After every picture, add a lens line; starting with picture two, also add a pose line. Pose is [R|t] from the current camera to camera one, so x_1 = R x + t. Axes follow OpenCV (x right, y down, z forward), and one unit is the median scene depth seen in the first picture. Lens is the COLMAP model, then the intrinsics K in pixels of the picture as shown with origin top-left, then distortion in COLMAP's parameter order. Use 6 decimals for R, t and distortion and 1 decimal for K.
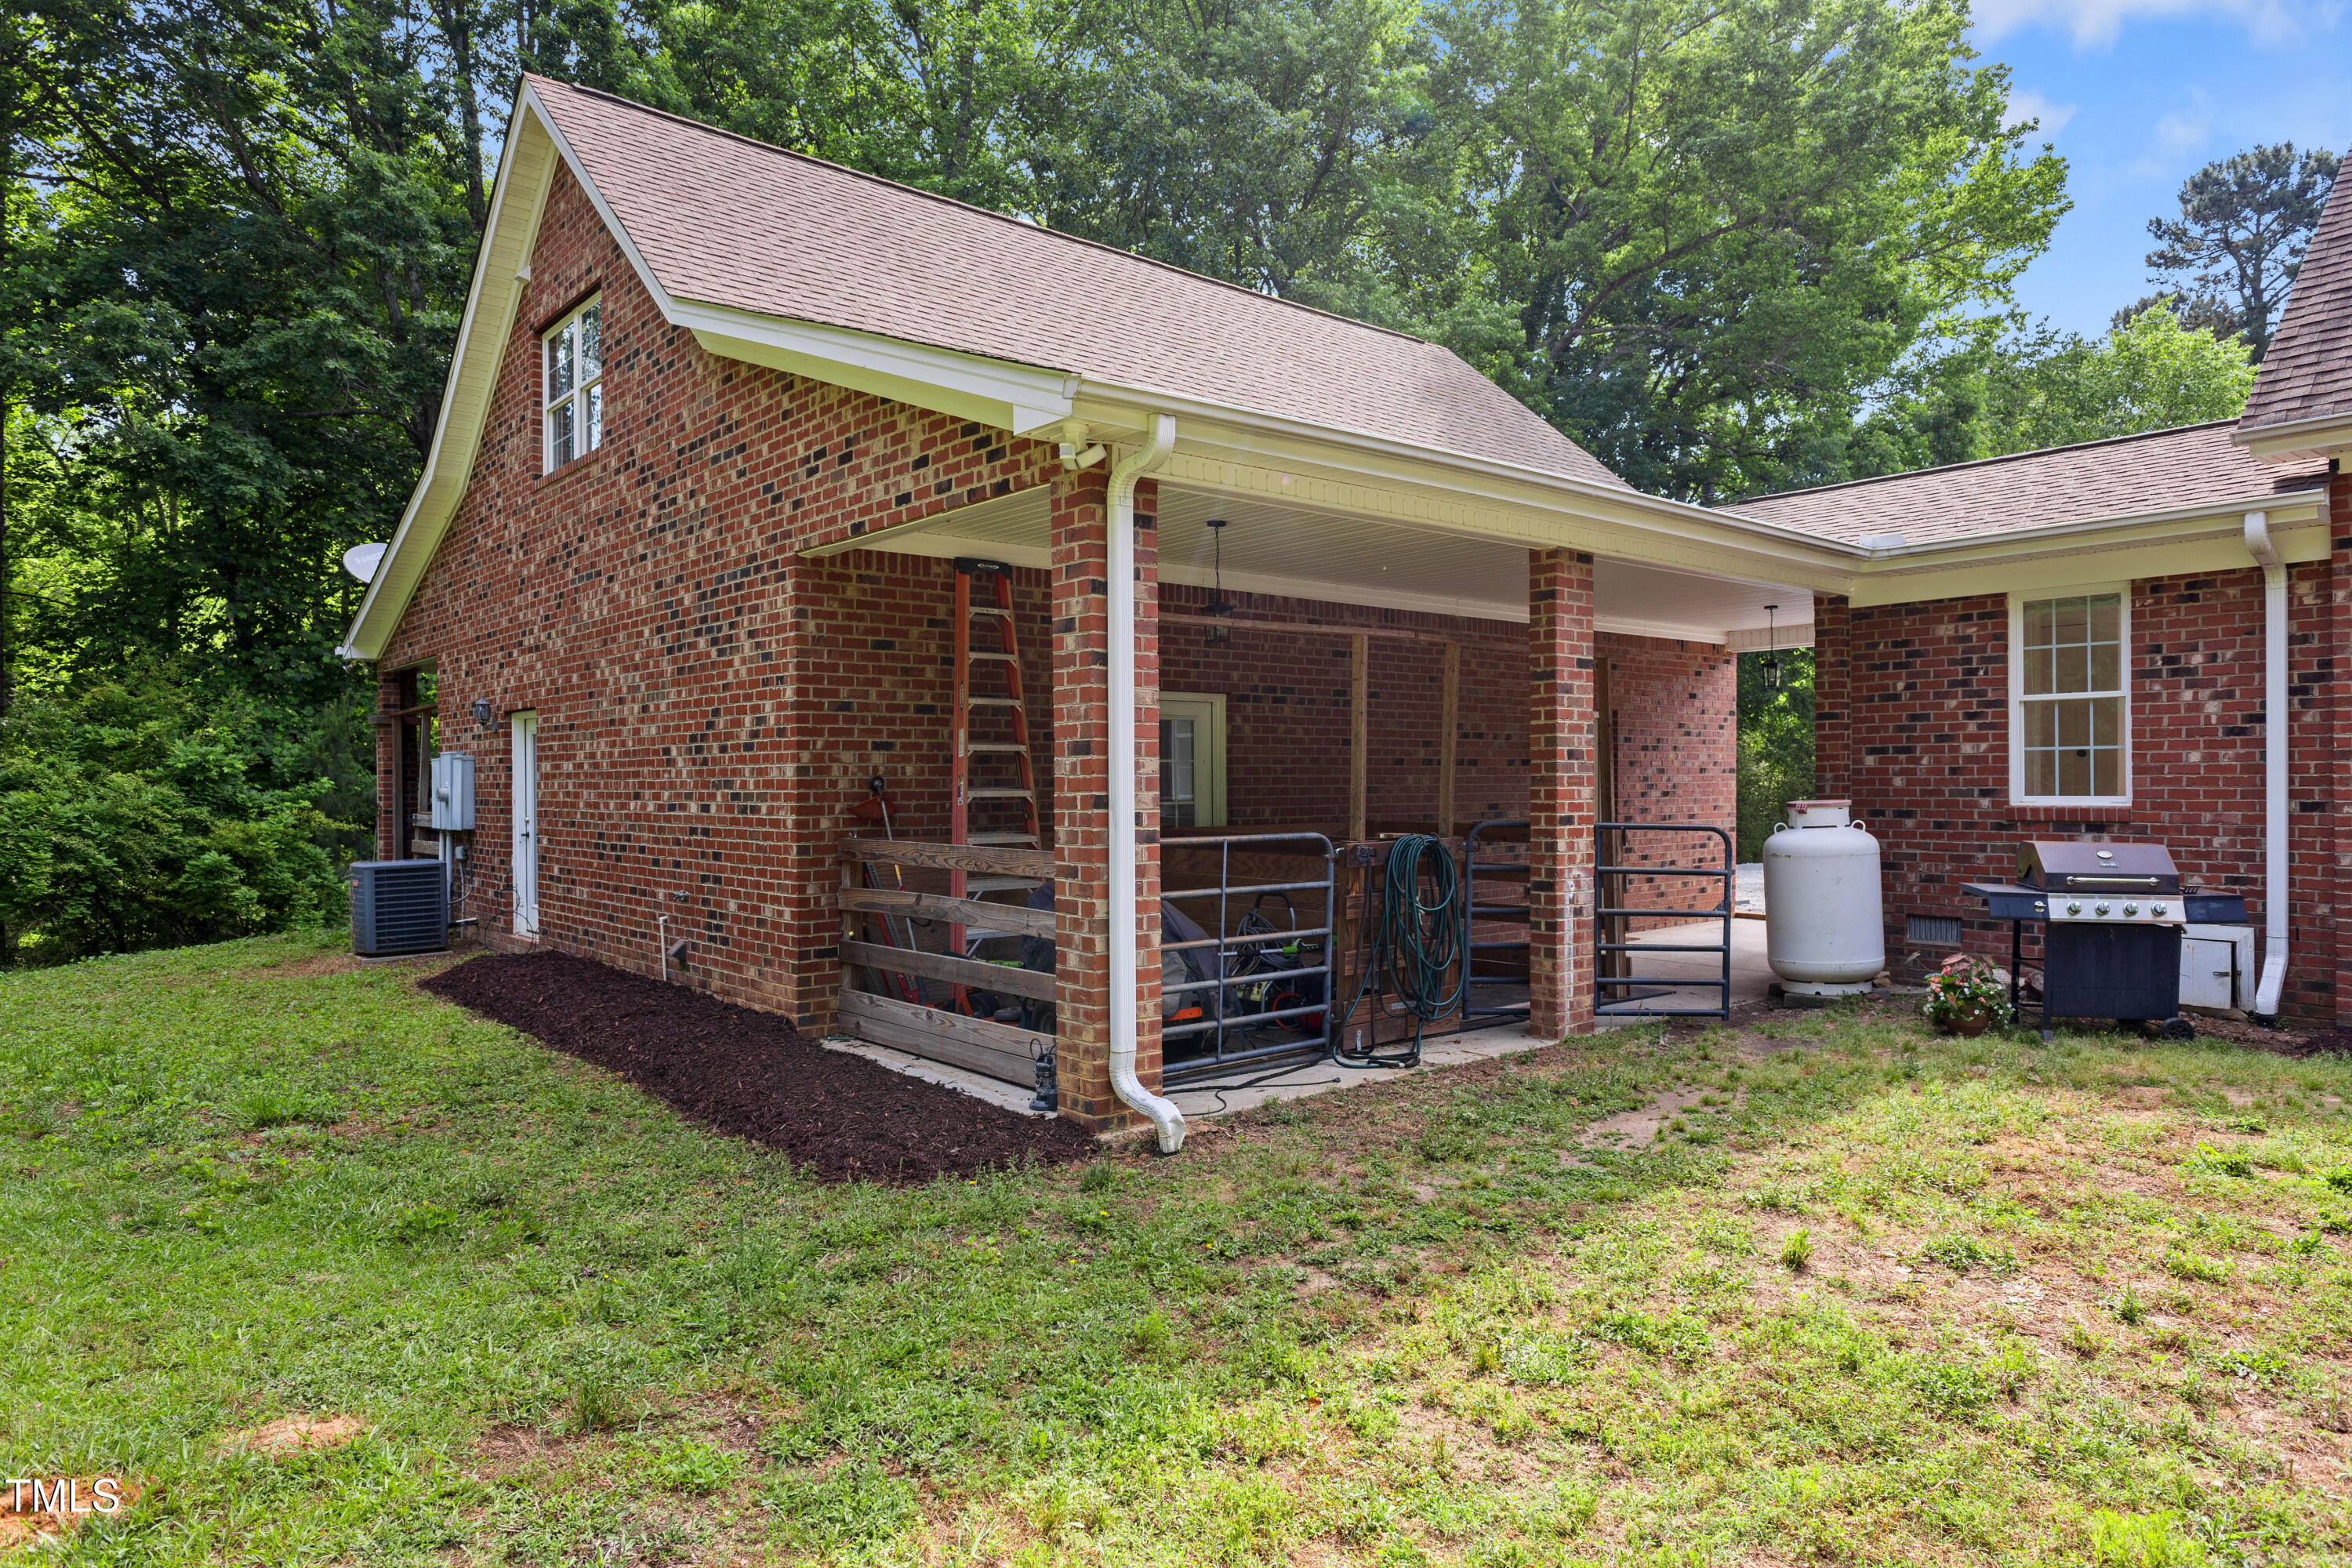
lens RADIAL K [[1411.8, 0, 1176.0], [0, 1411.8, 784.0], [0, 0, 1]] dist [-0.000681, -0.000161]
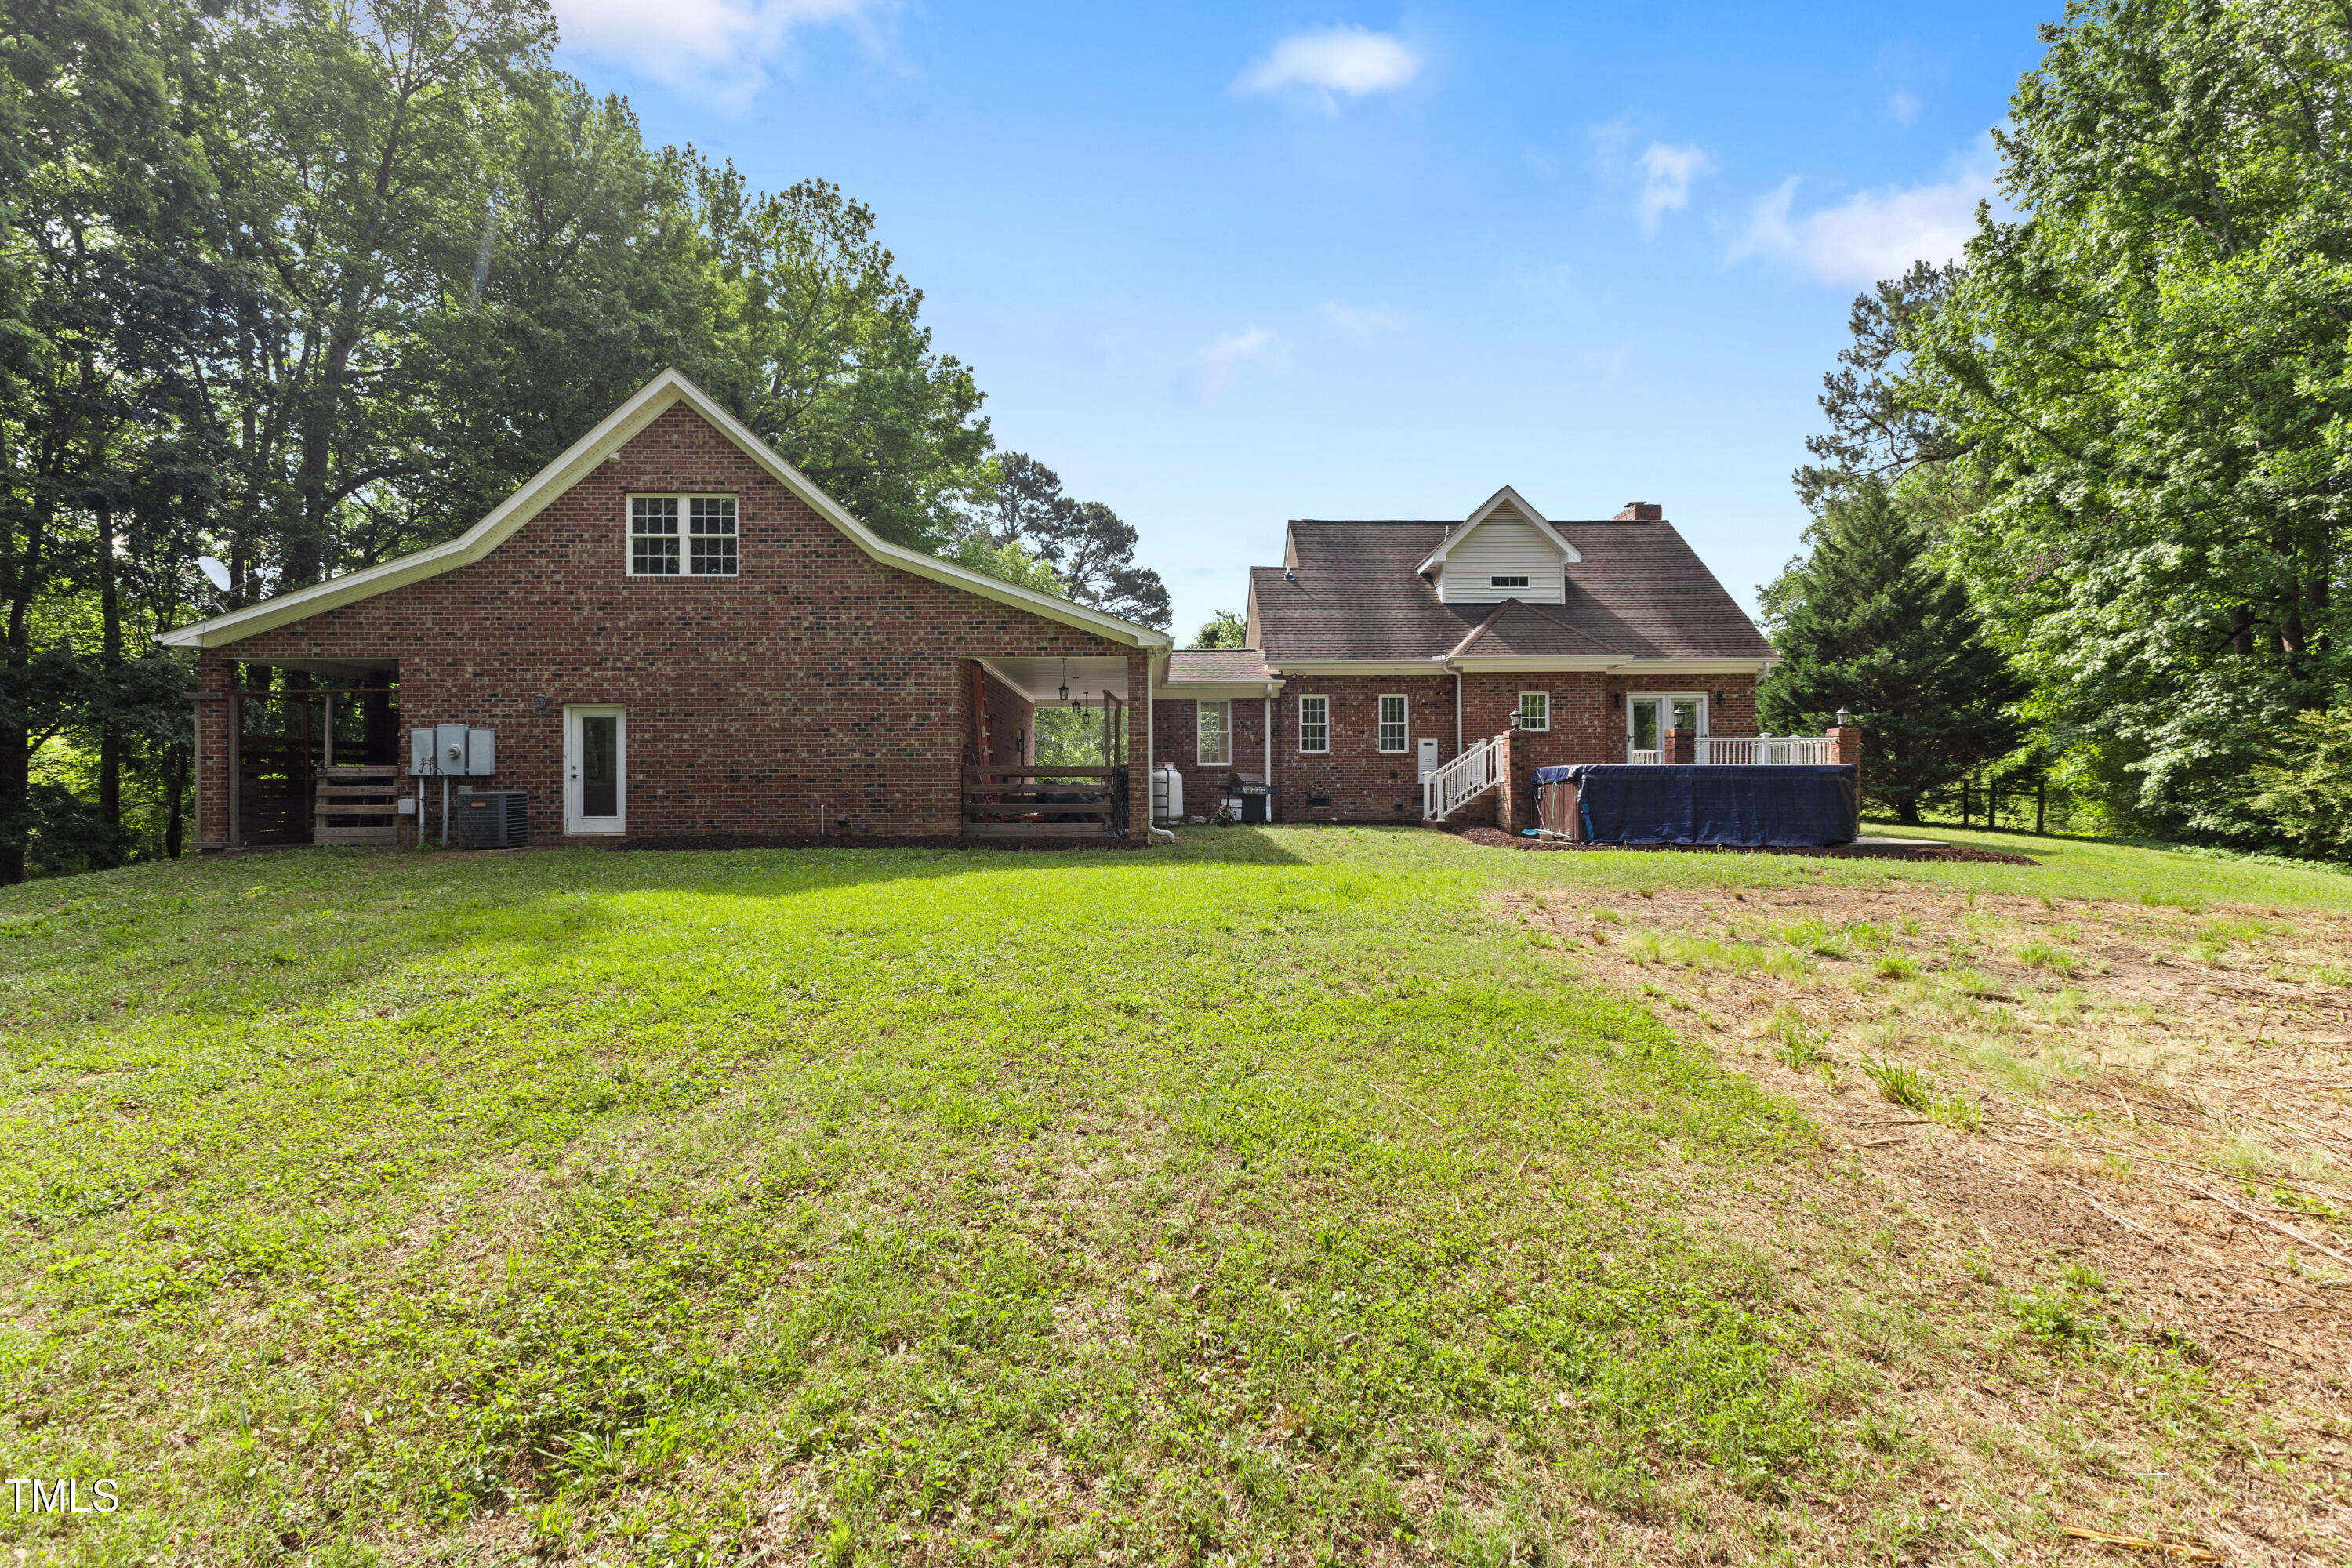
lens RADIAL K [[976.1, 0, 1176.0], [0, 976.1, 784.0], [0, 0, 1]] dist [0.019080, 0.000125]
pose [[0.647517, 0.000792, 0.762051, -1.324449], [0.002621, 0.999991, -0.003267, 0.076300], [-0.762046, 0.004113, 0.647509, -0.458815]]
